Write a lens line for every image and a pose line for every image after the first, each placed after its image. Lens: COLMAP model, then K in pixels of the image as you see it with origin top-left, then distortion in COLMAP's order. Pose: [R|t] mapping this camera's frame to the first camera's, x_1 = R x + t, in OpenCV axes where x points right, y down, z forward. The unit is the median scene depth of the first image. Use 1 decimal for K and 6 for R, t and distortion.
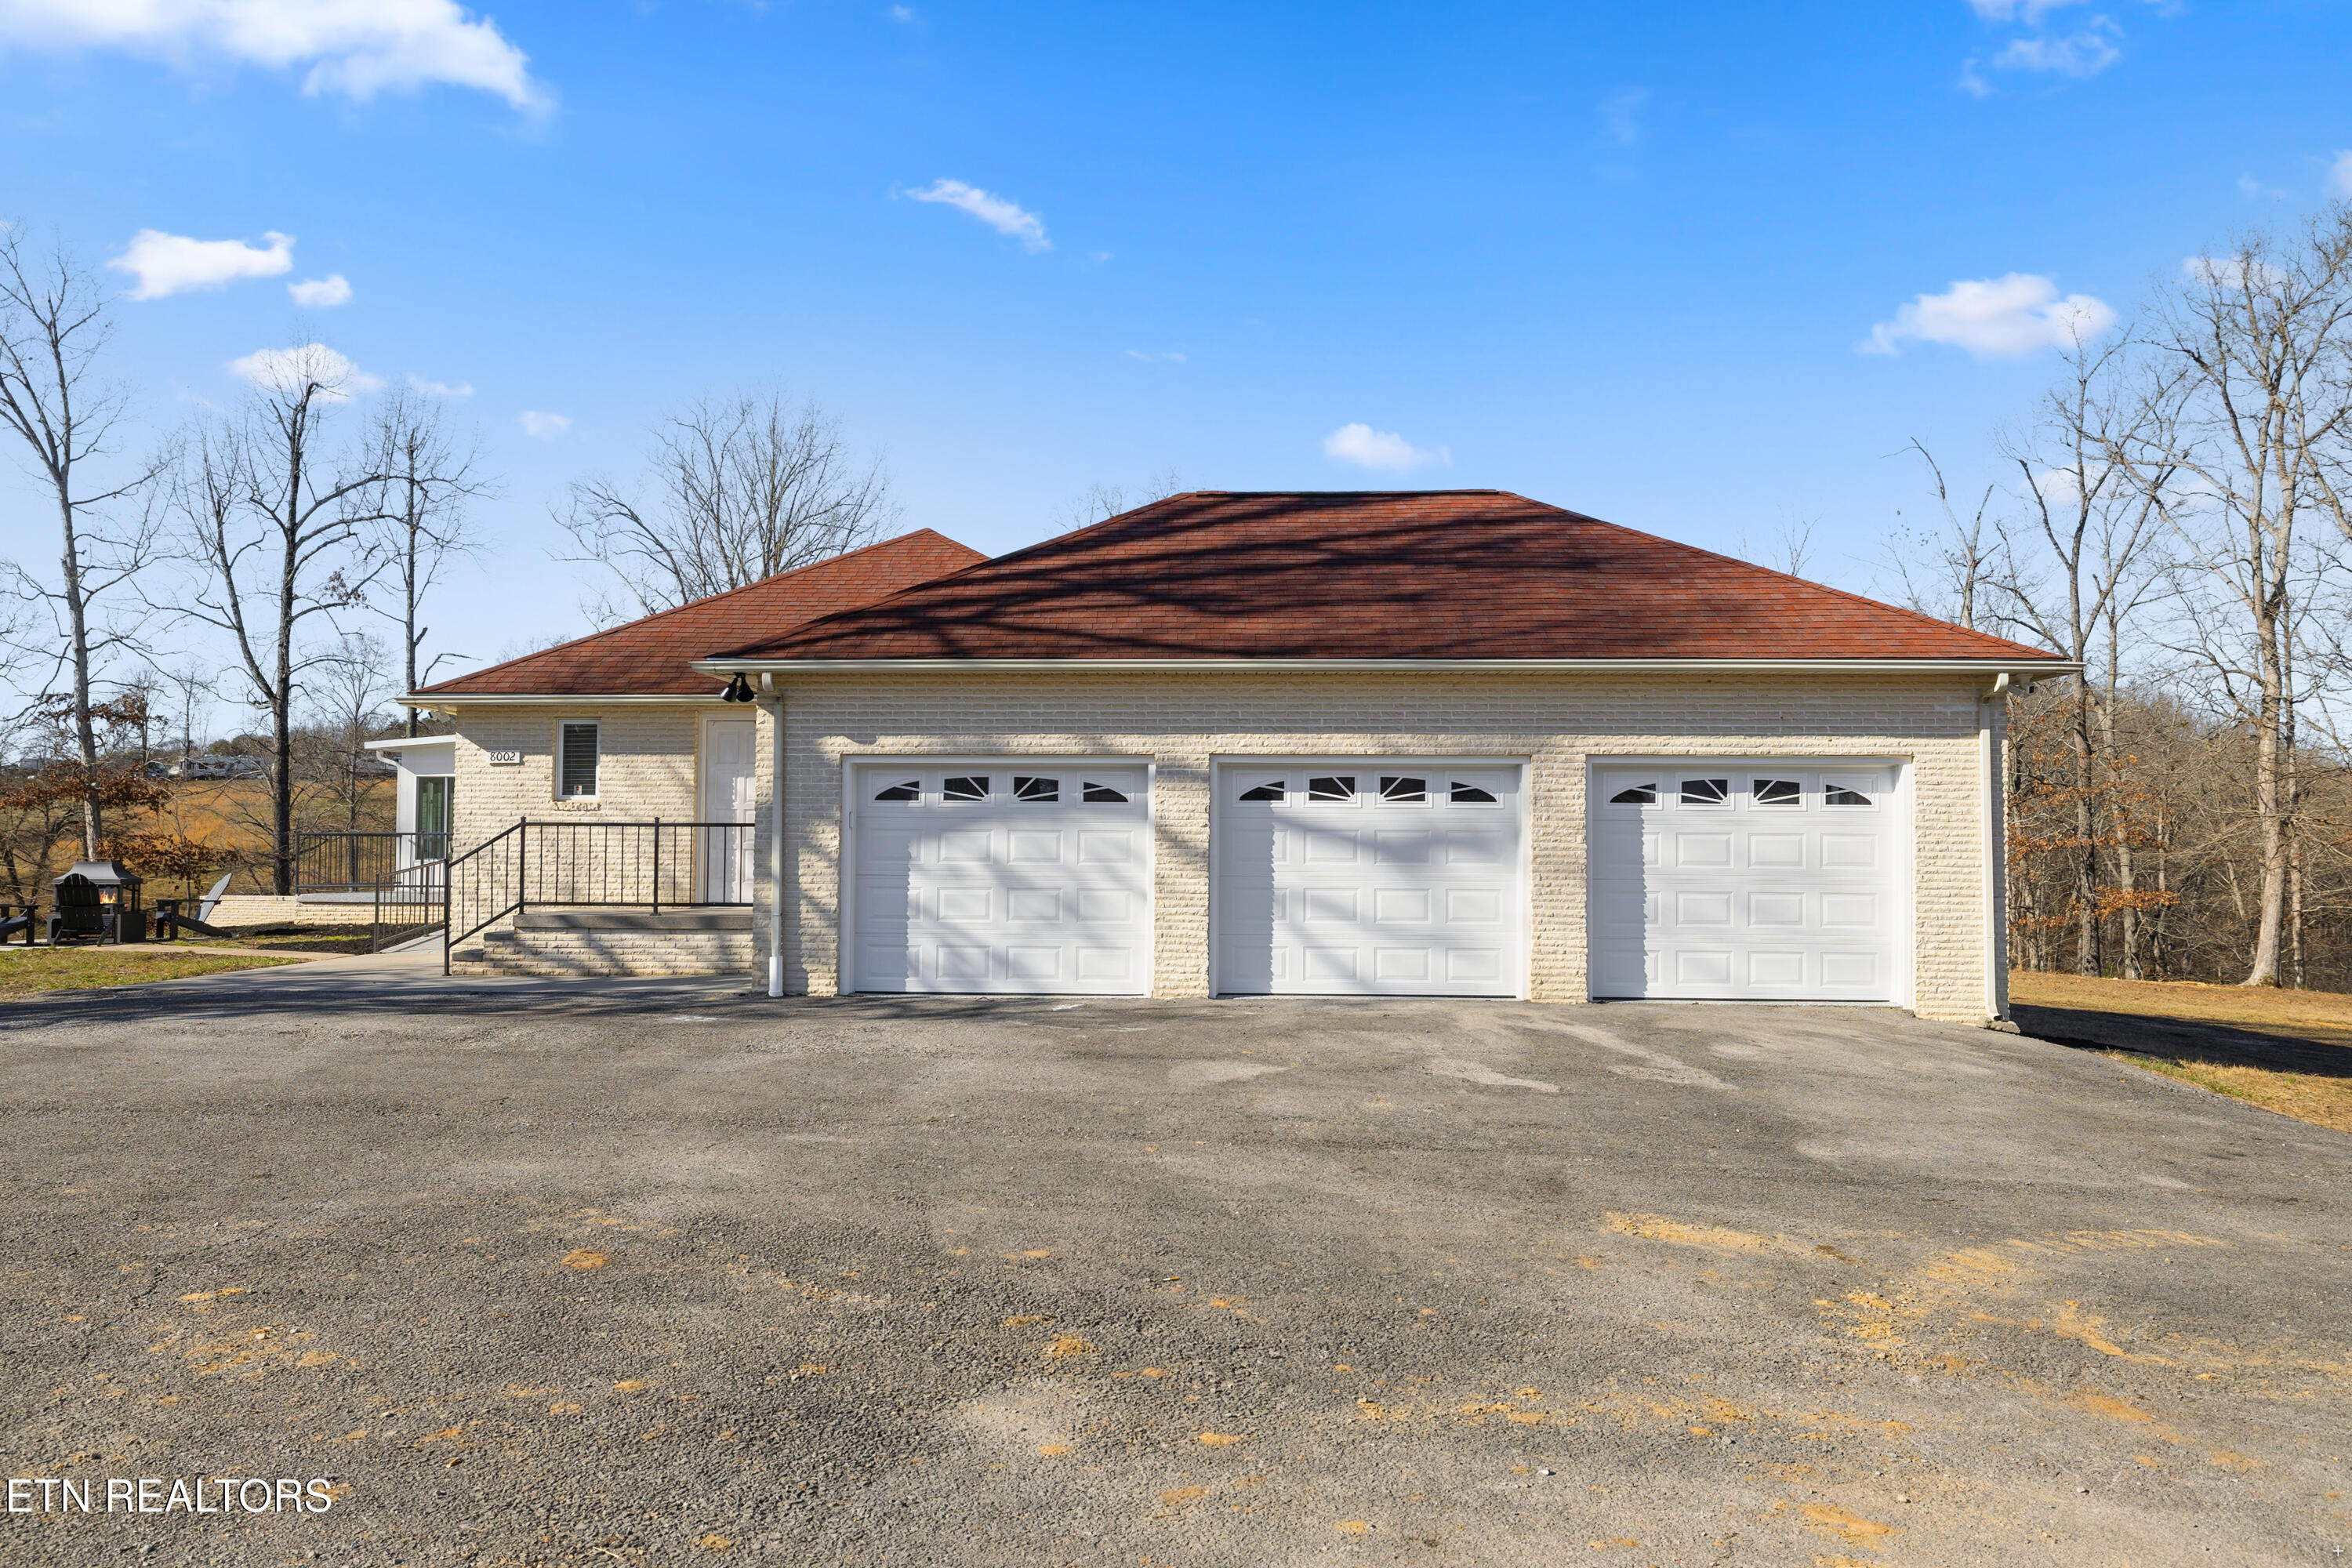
lens RADIAL K [[1617.0, 0, 1176.2], [0, 1617.0, 793.7], [0, 0, 1]] dist [-0.005956, 0.001515]
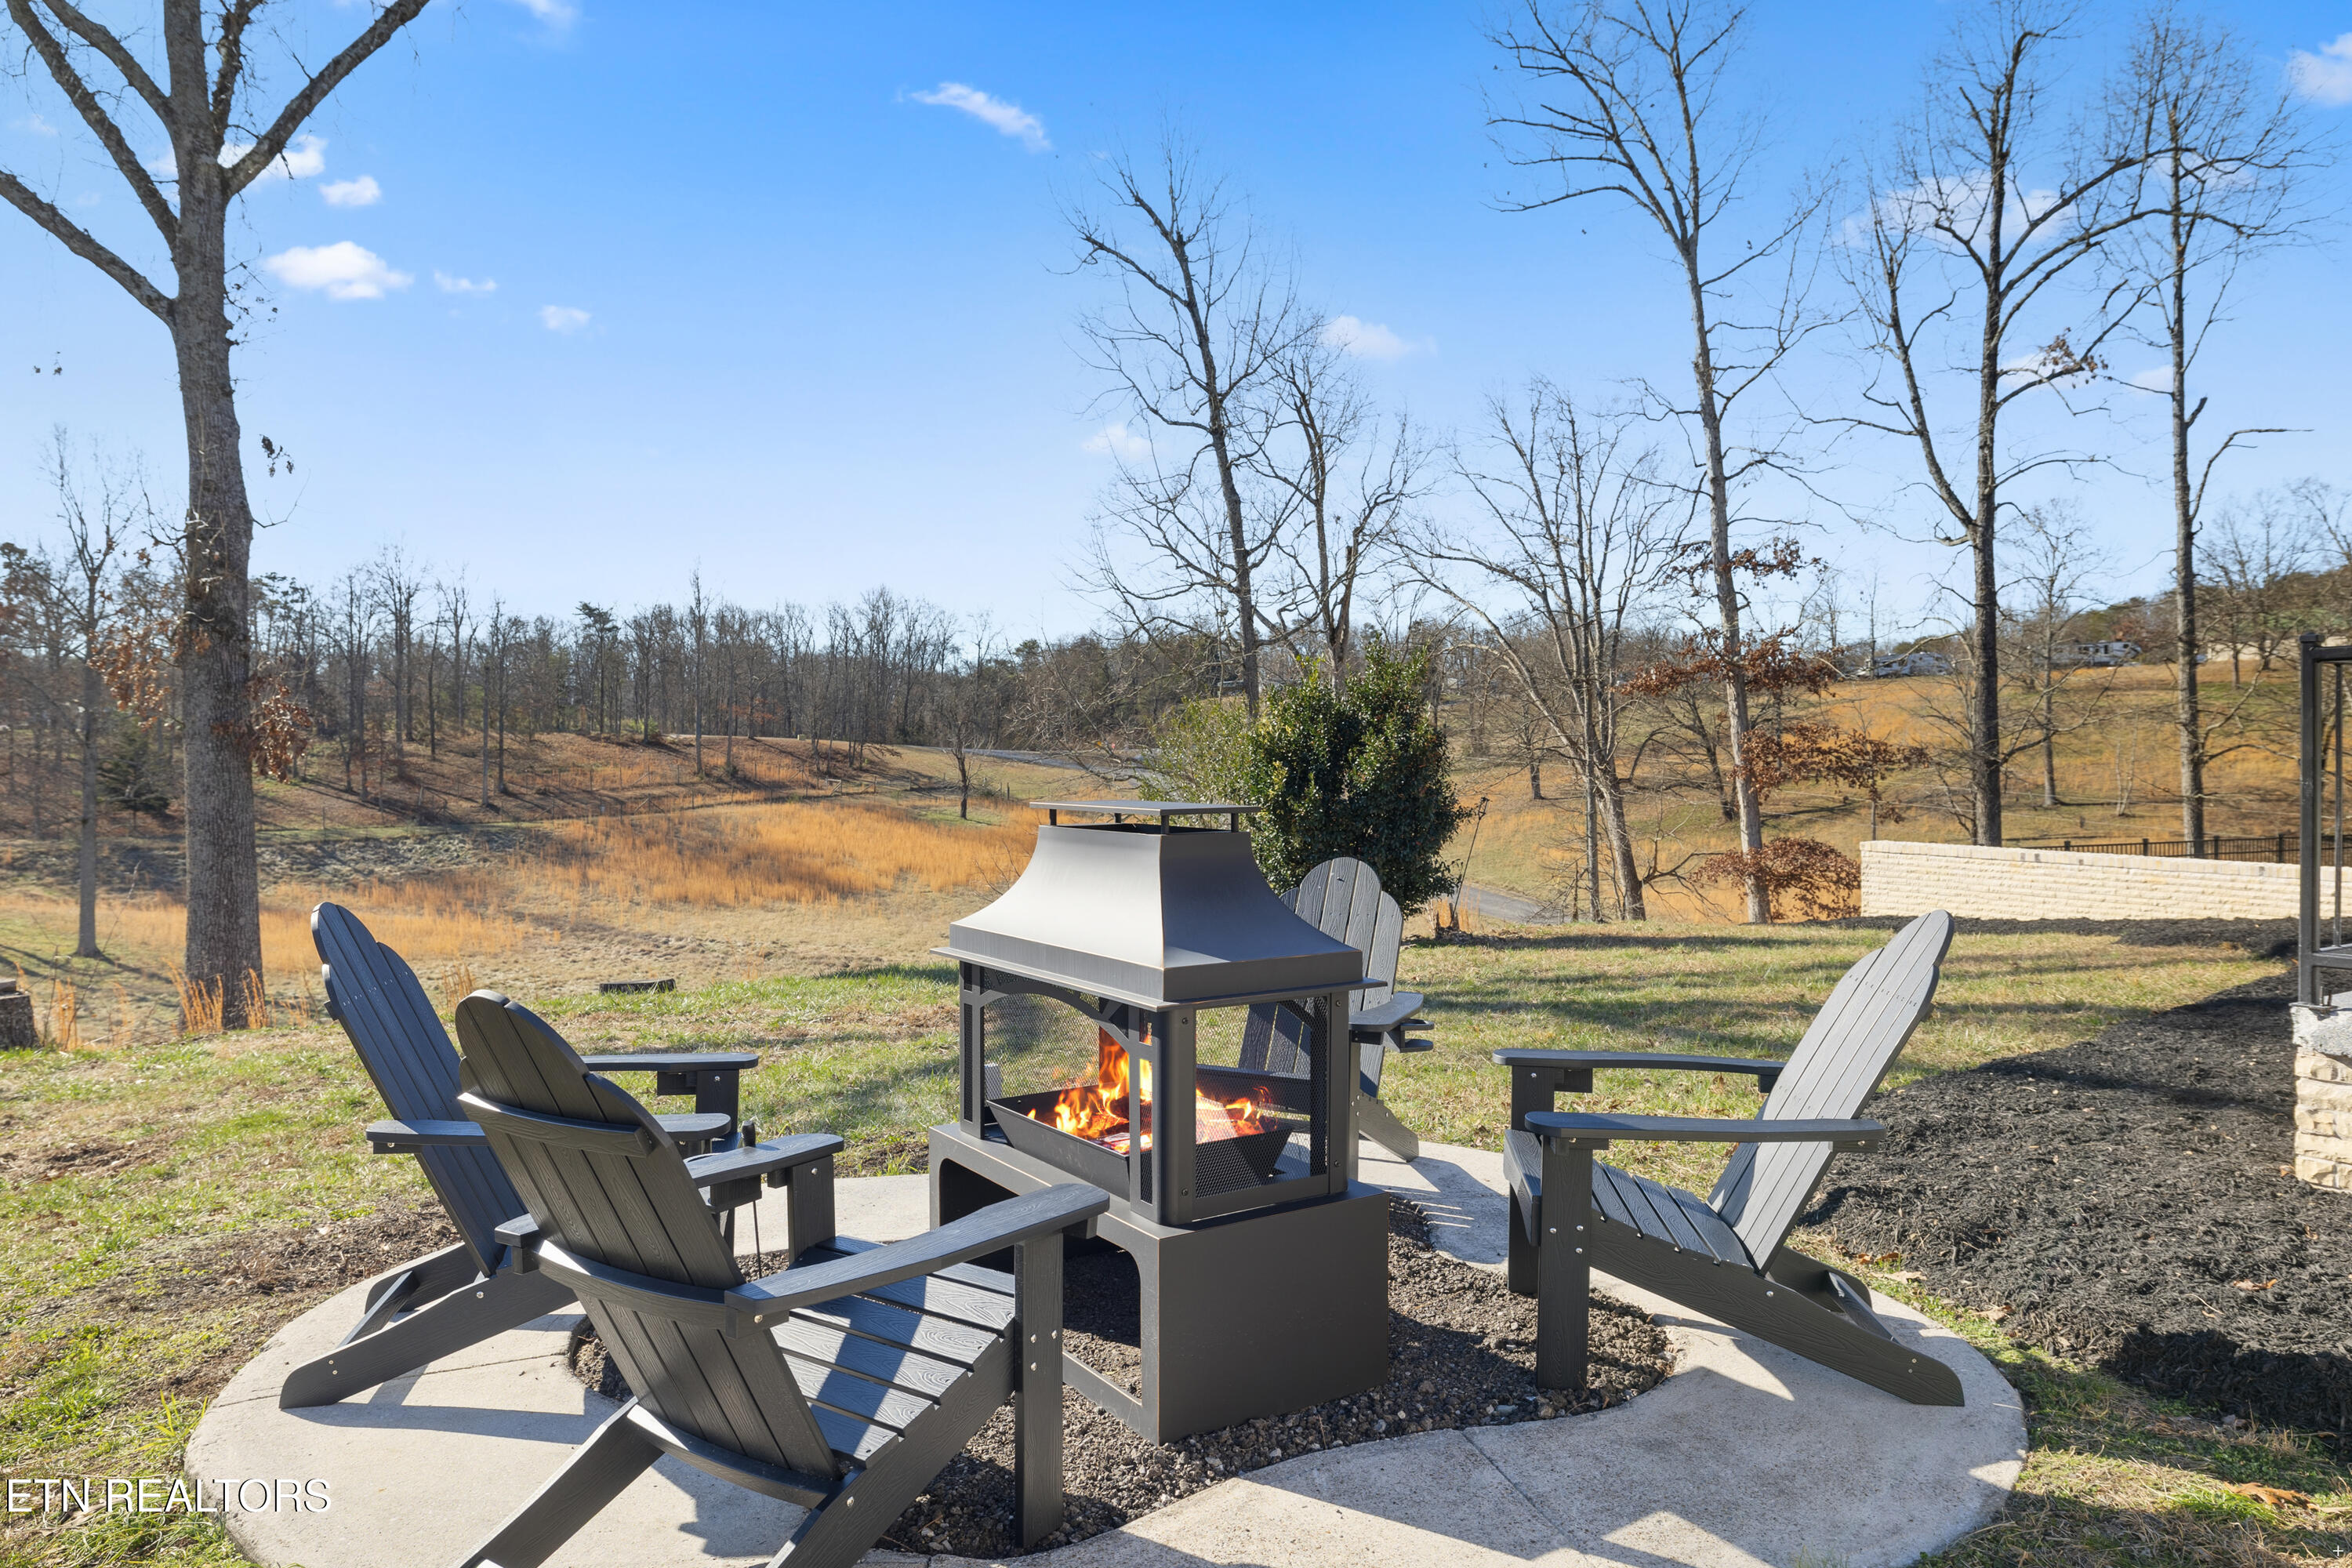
lens RADIAL K [[1537.4, 0, 1172.5], [0, 1537.4, 781.0], [0, 0, 1]] dist [-0.004765, 0.003501]
pose [[0.556537, 0.007193, -0.830791, -0.206916], [0.031324, 0.999070, 0.029633, 0.018888], [0.830232, -0.042516, 0.555794, 0.353192]]
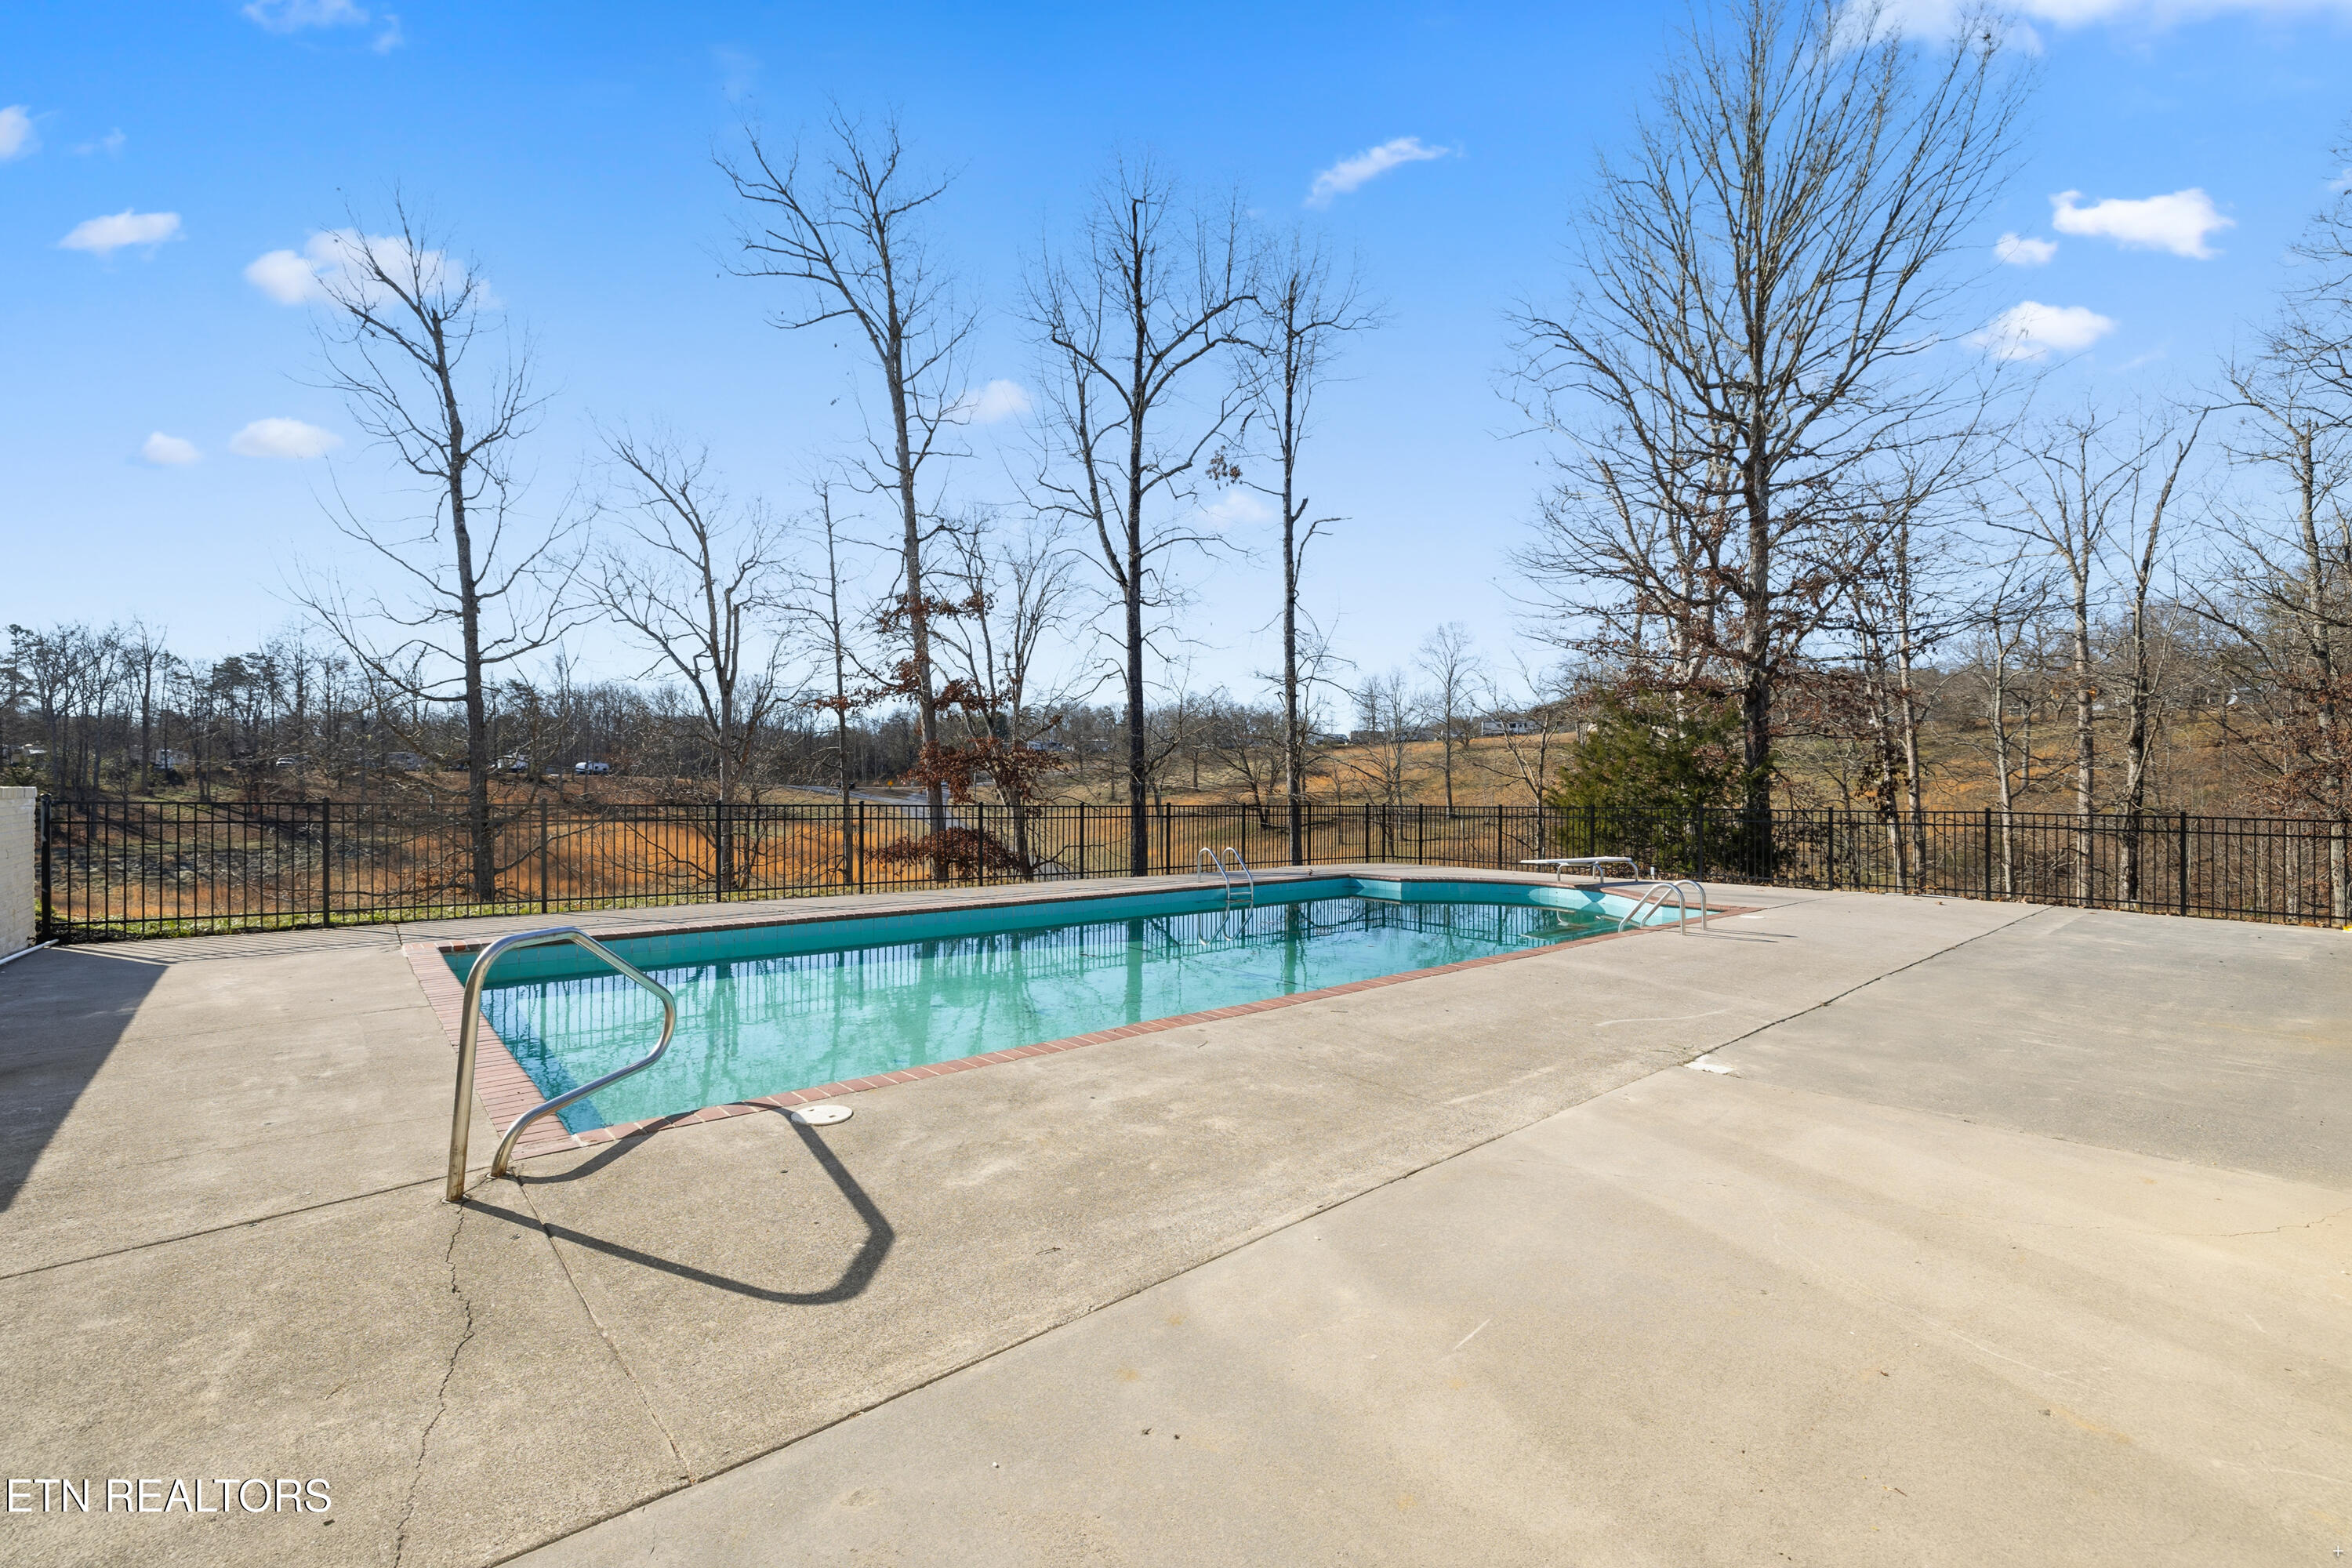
lens RADIAL K [[990.5, 0, 1171.5], [0, 990.5, 793.2], [0, 0, 1]] dist [-0.004658, -0.000242]
pose [[0.686173, -0.007233, -0.727403, -0.148690], [0.028689, 0.999442, 0.017125, 0.045342], [0.726873, -0.032619, 0.685997, 0.644393]]
